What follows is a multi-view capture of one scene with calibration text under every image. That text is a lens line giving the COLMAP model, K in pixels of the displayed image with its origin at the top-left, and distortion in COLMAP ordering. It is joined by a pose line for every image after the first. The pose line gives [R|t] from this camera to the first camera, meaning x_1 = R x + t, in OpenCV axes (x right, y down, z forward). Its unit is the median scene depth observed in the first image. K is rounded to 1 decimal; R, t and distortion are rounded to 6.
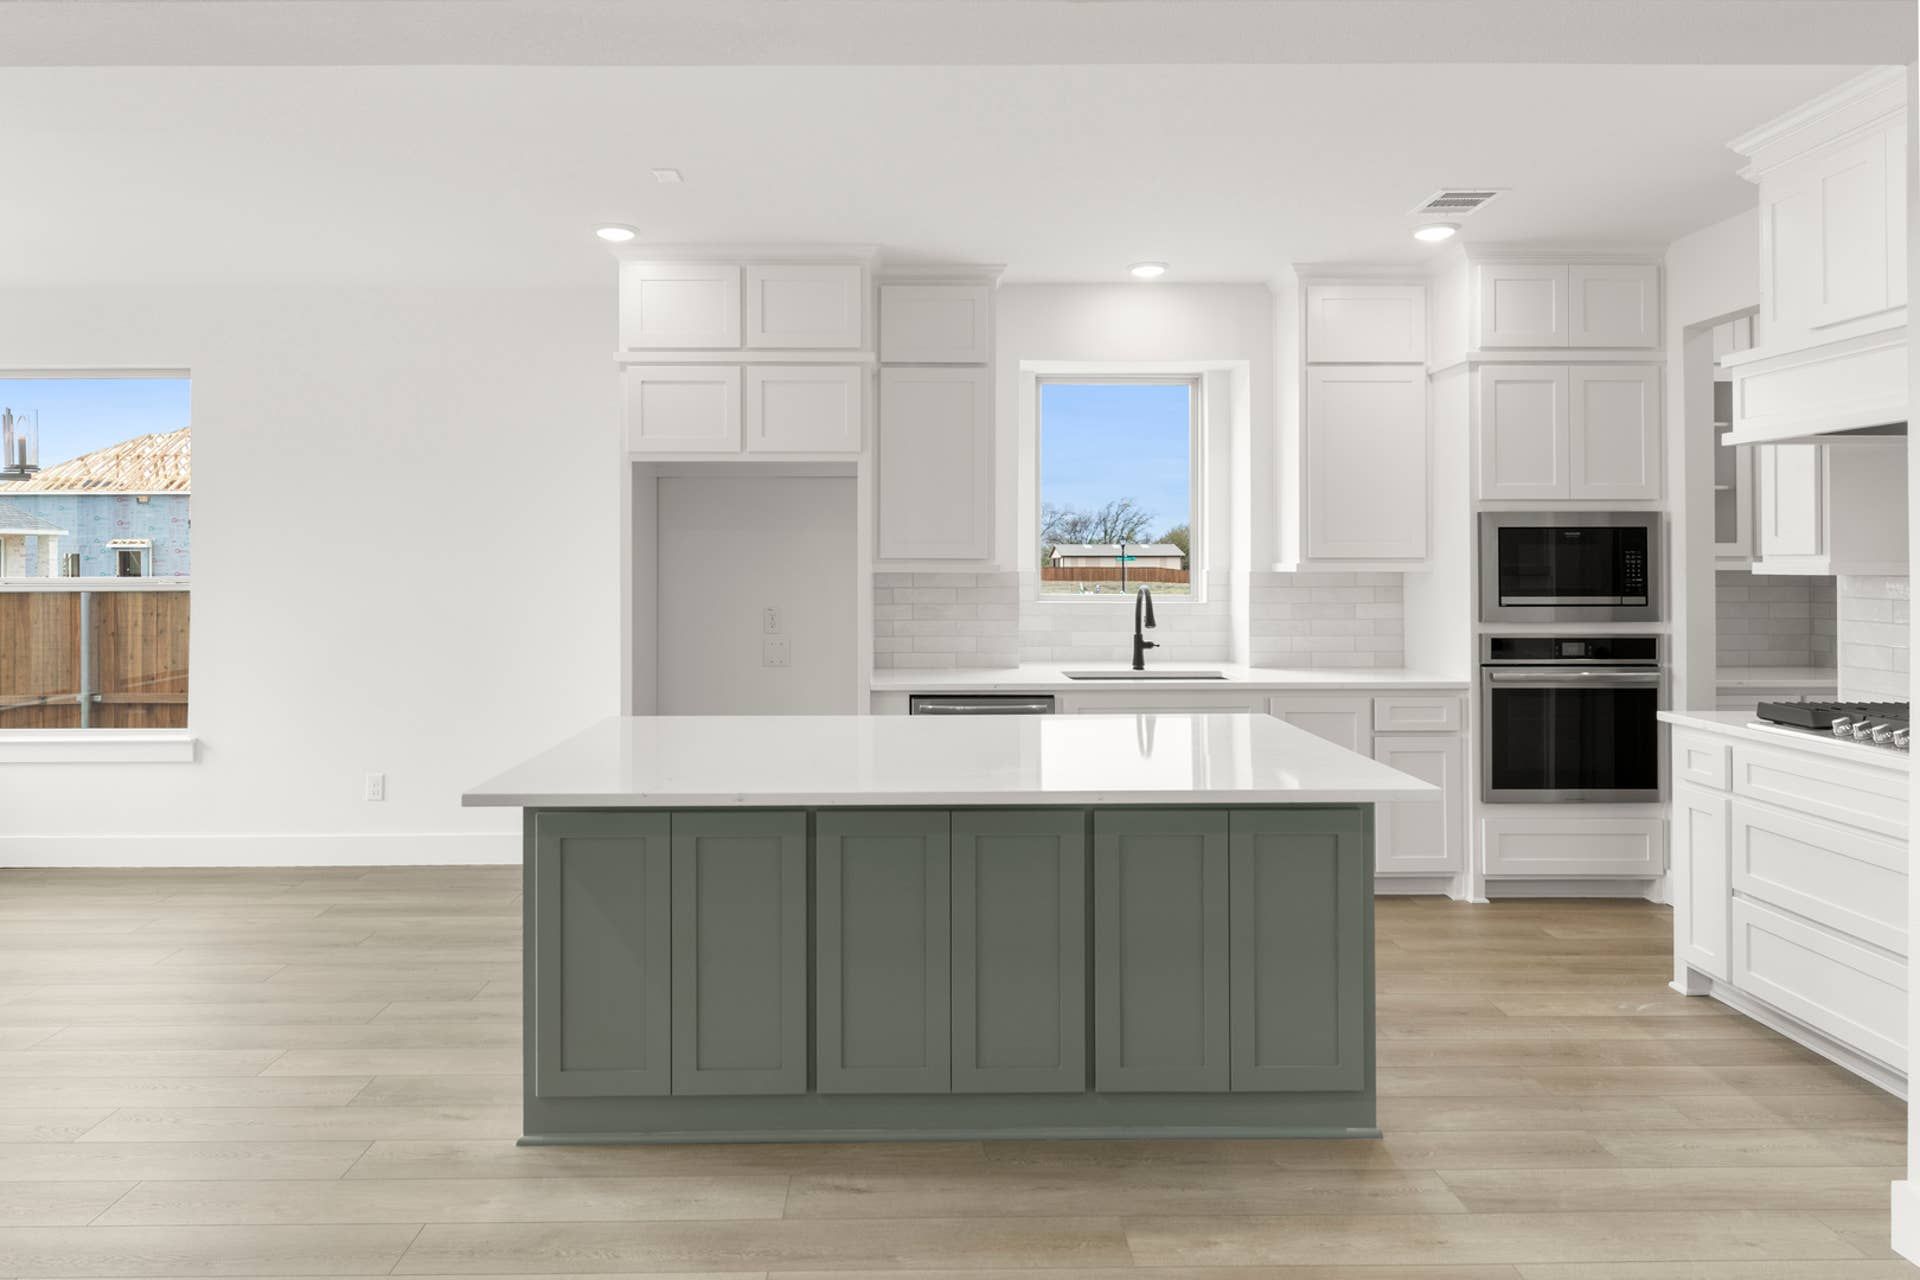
lens RADIAL K [[1150.4, 0, 931.7], [0, 1150.4, 552.5], [0, 0, 1]] dist [0.021898, -0.020557]
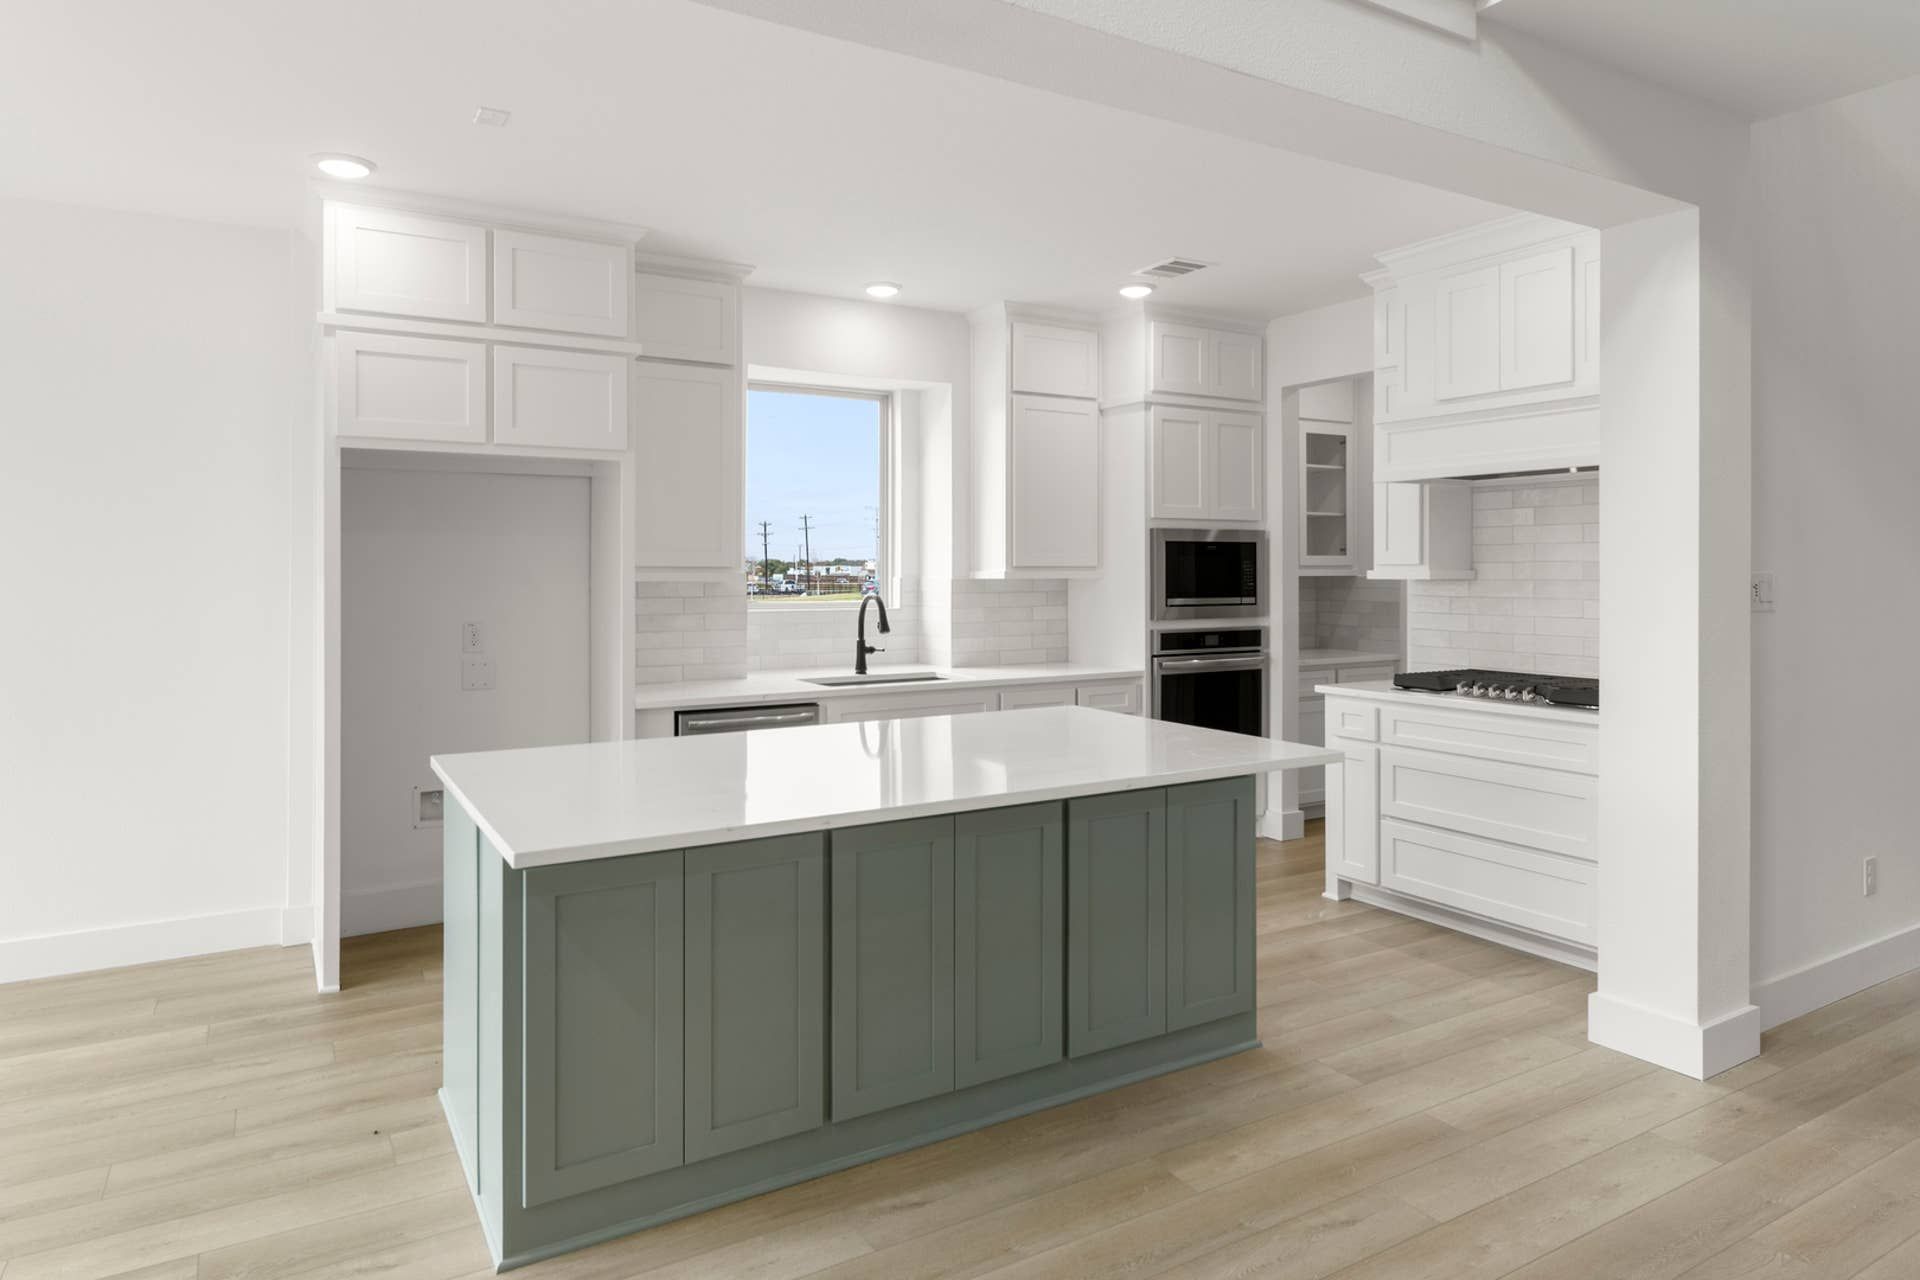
lens RADIAL K [[1145.8, 0, 951.9], [0, 1145.8, 566.9], [0, 0, 1]] dist [0.005301, 0.001128]
pose [[0.864864, 0.001193, 0.502004, -0.301097], [-0.003832, 0.999984, 0.004225, 0.000837], [-0.501991, -0.005577, 0.864855, 0.077709]]
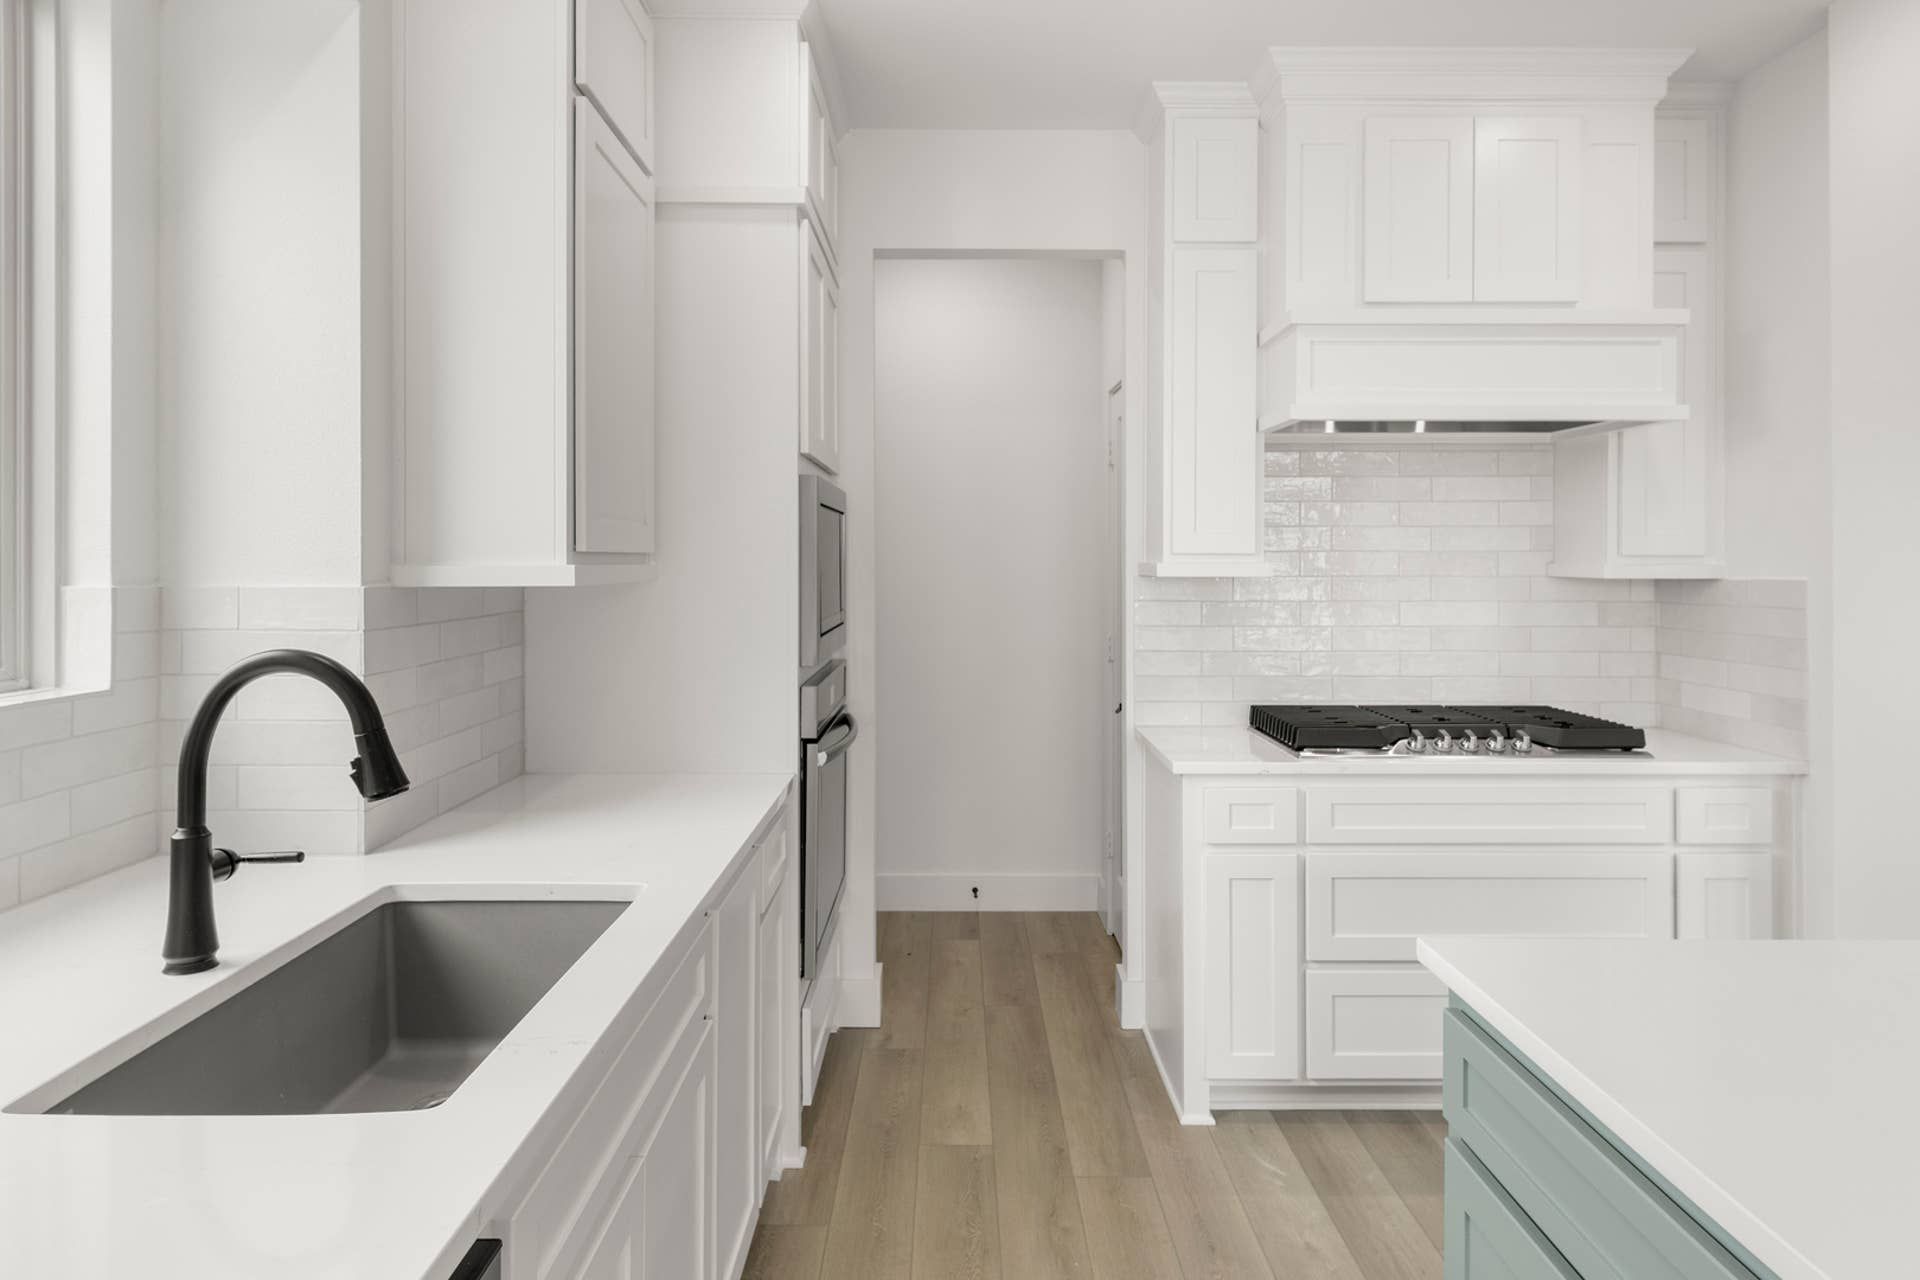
lens RADIAL K [[1145.8, 0, 951.9], [0, 1145.8, 566.9], [0, 0, 1]] dist [0.005301, 0.001128]
pose [[0.015513, -0.002050, 0.999878, -0.091268], [-0.008829, 0.999959, 0.002187, 0.008963], [-0.999841, -0.008862, 0.015494, 0.928453]]
